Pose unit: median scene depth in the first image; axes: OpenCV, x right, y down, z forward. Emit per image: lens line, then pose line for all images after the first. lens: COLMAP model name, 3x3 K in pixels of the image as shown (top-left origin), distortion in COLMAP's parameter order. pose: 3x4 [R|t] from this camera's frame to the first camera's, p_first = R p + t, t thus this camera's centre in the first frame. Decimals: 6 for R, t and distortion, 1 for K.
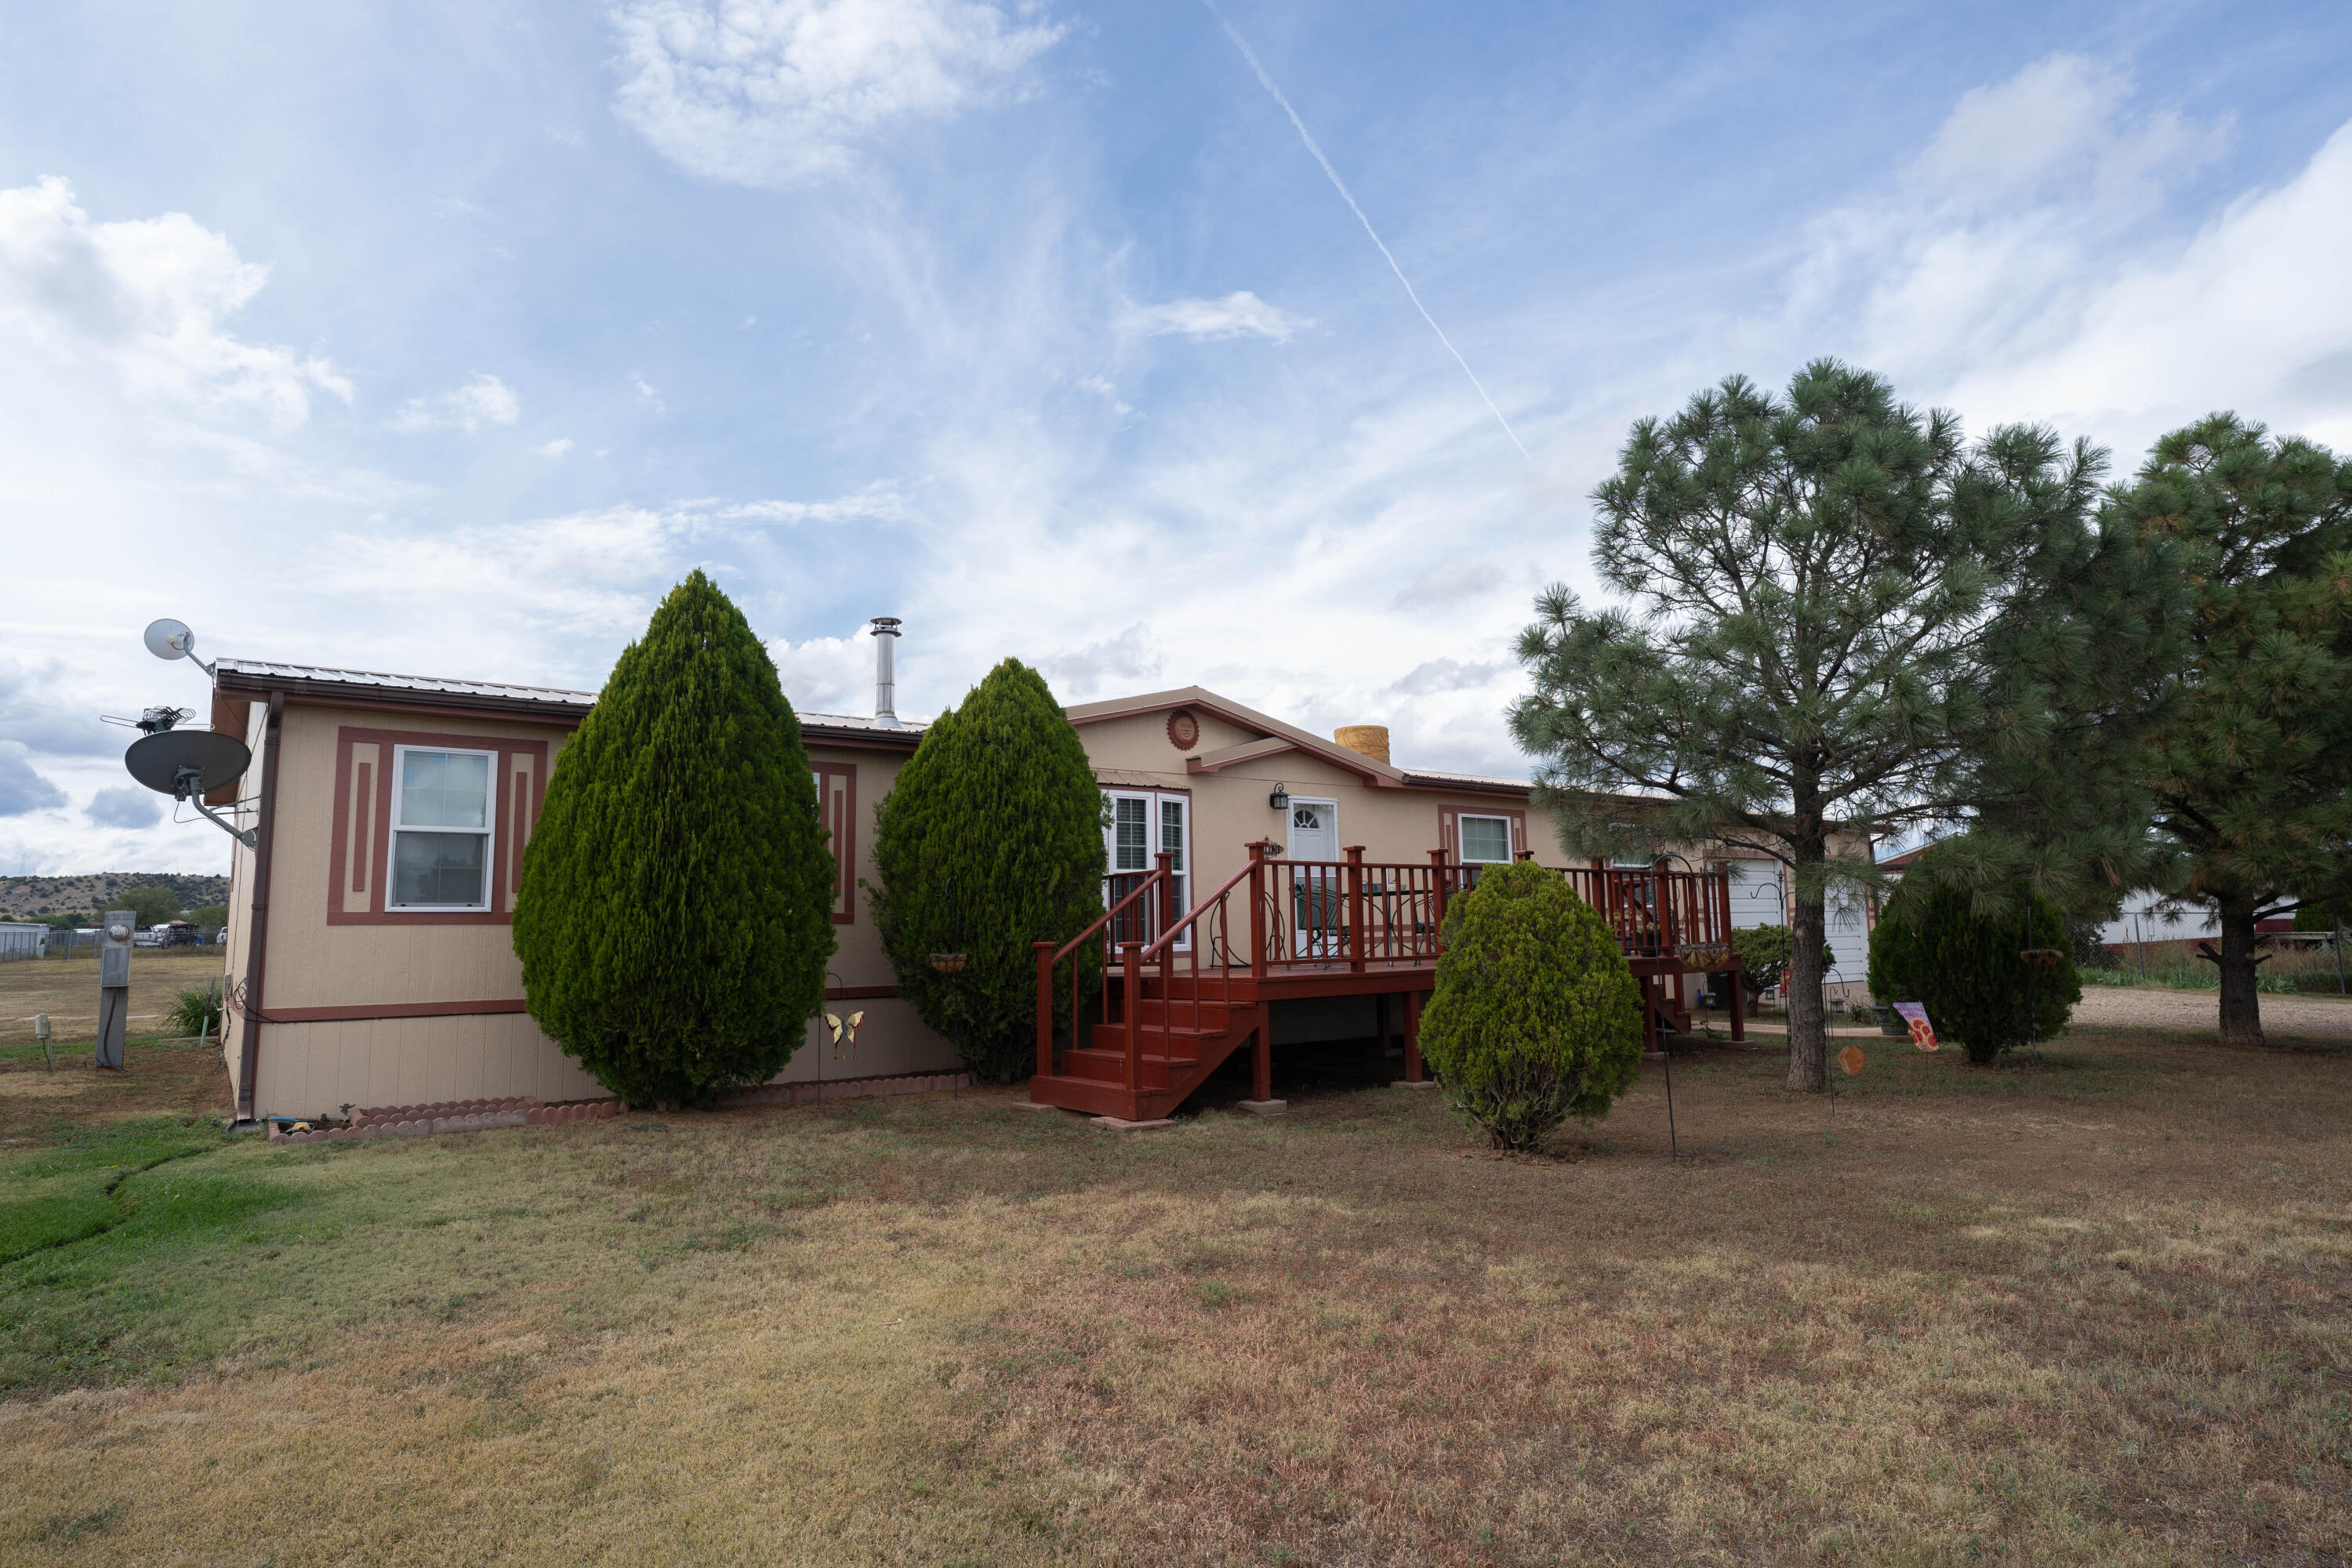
lens RADIAL K [[1323.8, 0, 1182.2], [0, 1323.8, 773.8], [0, 0, 1]] dist [-0.034324, 0.026188]
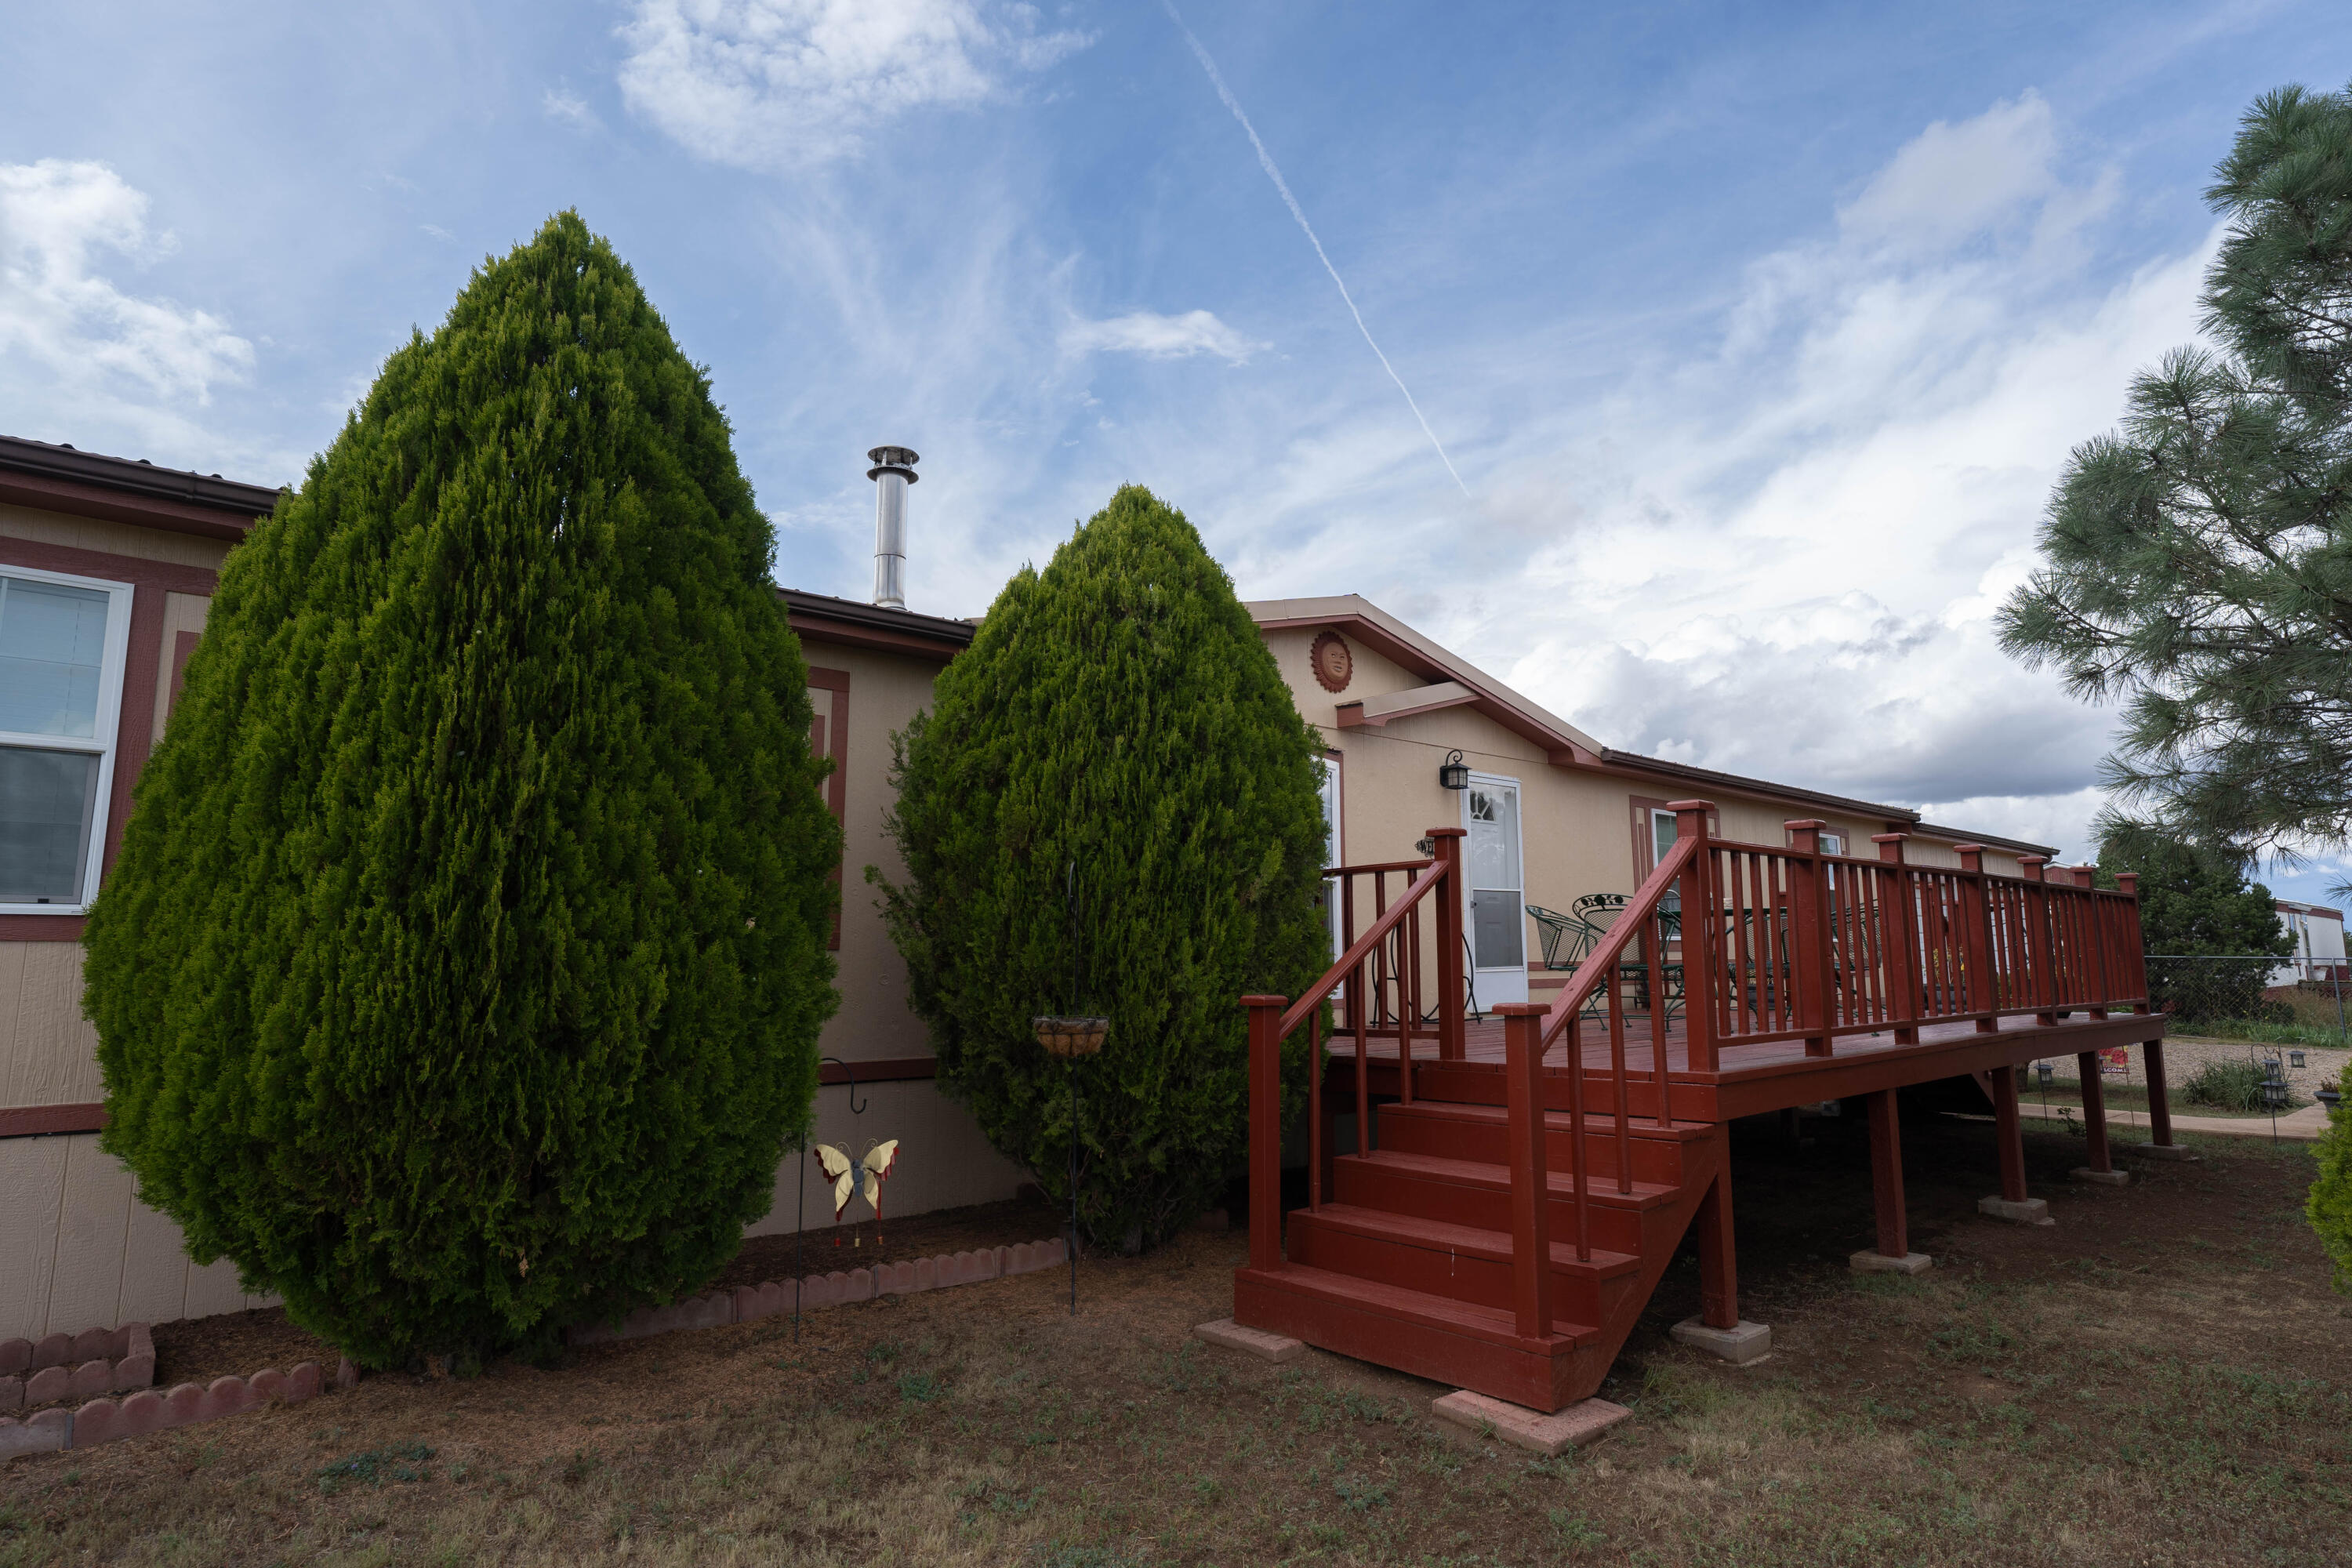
lens RADIAL K [[1297.4, 0, 1179.9], [0, 1297.4, 772.7], [0, 0, 1]] dist [-0.050543, 0.041893]
pose [[0.996813, 0.022425, 0.076555, -0.182696], [-0.020197, 0.999353, -0.029751, 0.061884], [-0.077172, 0.028110, 0.996621, 0.539499]]
